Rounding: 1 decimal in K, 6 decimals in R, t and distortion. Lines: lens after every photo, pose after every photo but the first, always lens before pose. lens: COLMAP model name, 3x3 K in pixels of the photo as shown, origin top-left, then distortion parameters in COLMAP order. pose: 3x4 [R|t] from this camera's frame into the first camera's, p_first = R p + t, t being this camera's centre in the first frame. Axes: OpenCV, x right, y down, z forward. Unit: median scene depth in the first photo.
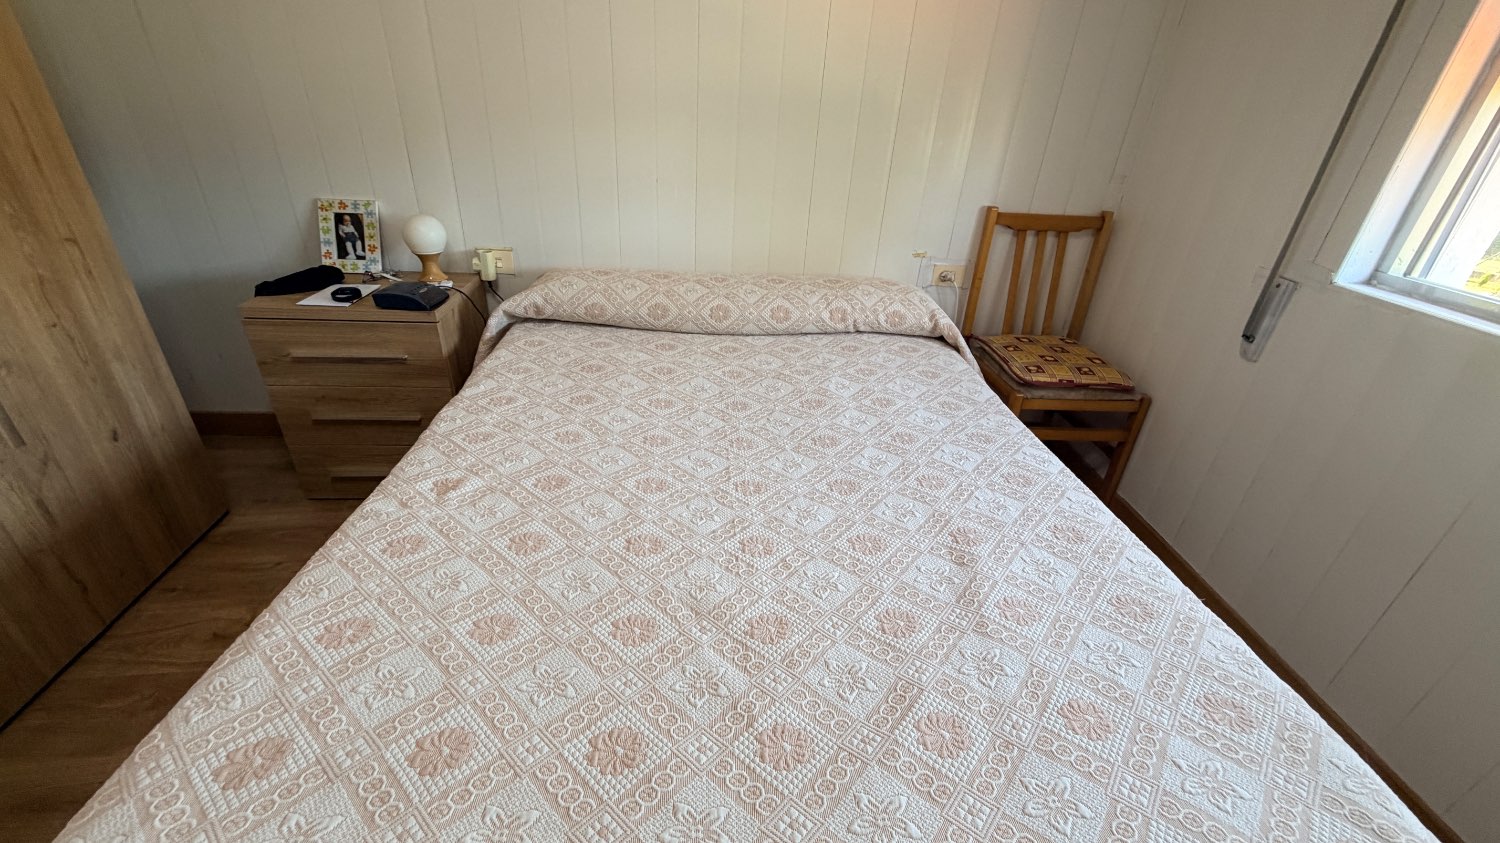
lens RADIAL K [[596.7, 0, 739.9], [0, 596.7, 418.6], [0, 0, 1]] dist [0.000021, 0.000380]
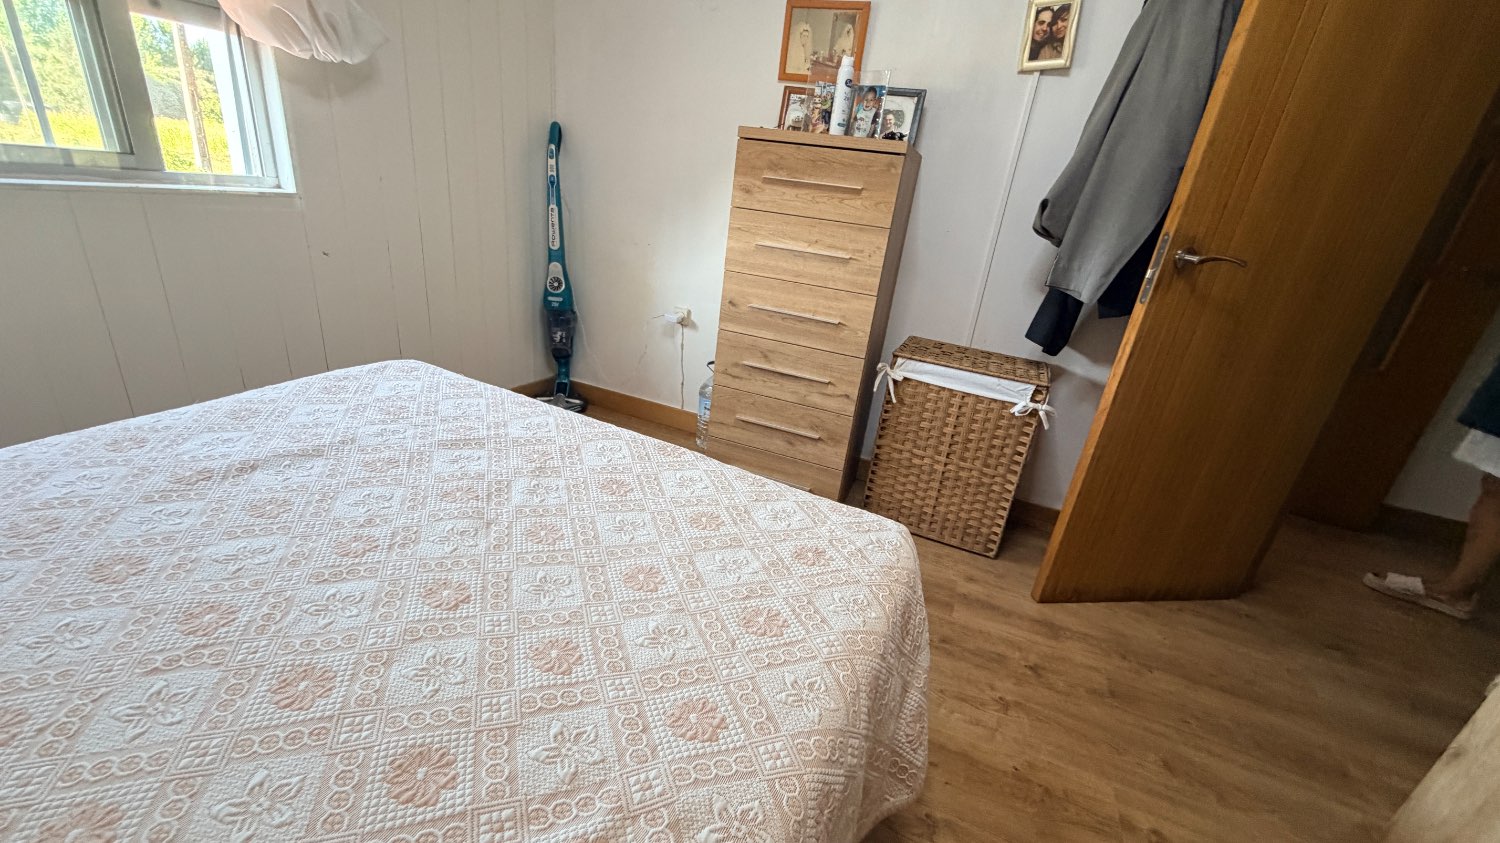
lens RADIAL K [[596.7, 0, 745.9], [0, 596.7, 424.5], [0, 0, 1]] dist [0.000021, 0.000380]
pose [[-0.861022, -0.322334, 0.393372, -0.399954], [0.088530, 0.666683, 0.740065, -0.265353], [-0.500802, 0.672038, -0.545492, 0.581797]]
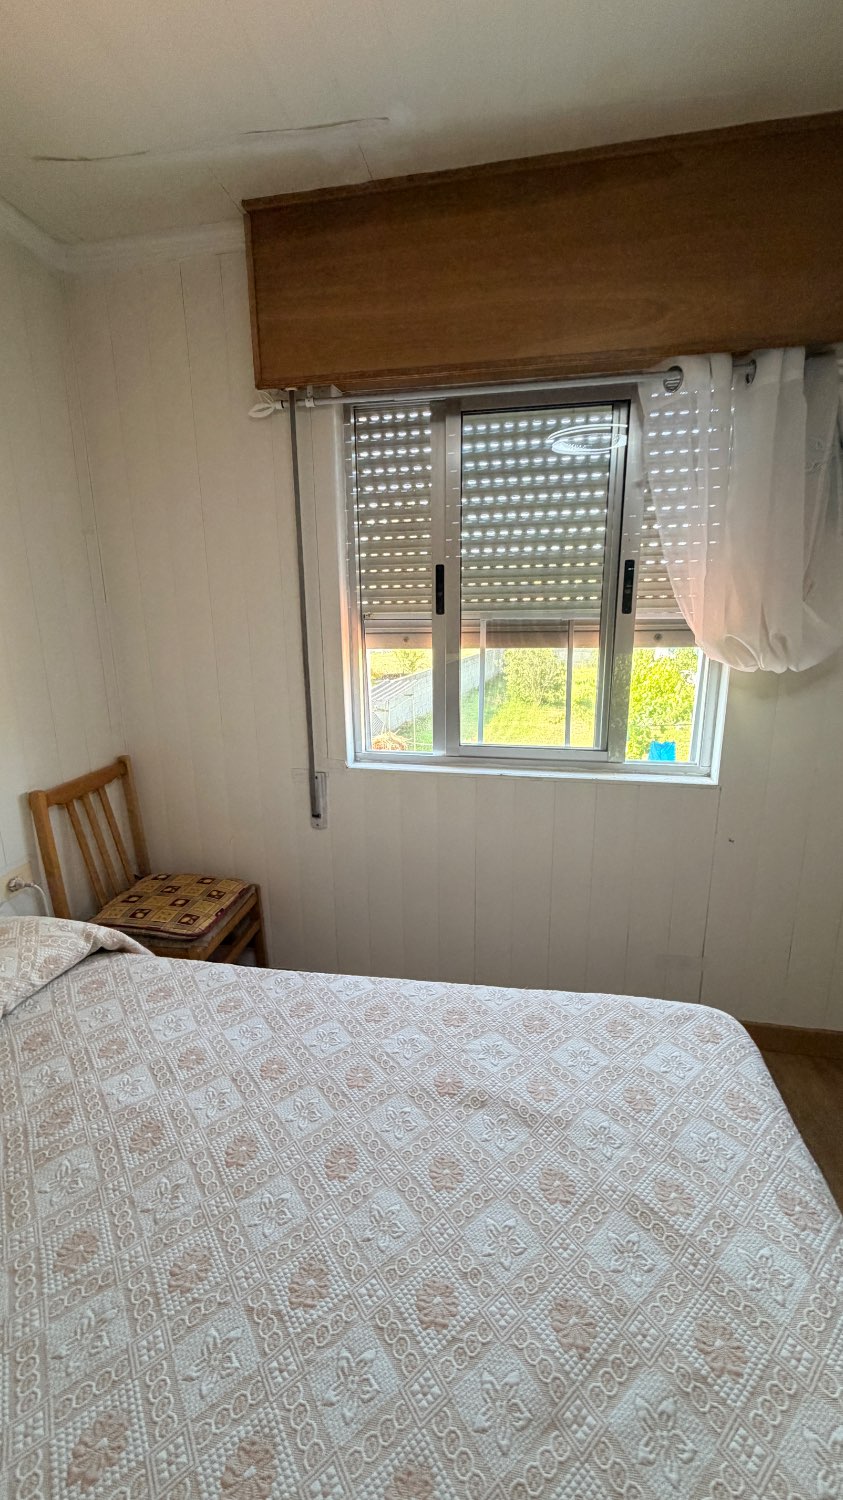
lens RADIAL K [[596.7, 0, 418.9], [0, 596.7, 744.5], [0, 0, 1]] dist [0.000021, 0.000380]
pose [[0.208586, -0.279858, 0.937108, -0.280630], [0.480087, 0.864094, 0.151193, -0.308060], [-0.852061, 0.418356, 0.314594, 0.247127]]
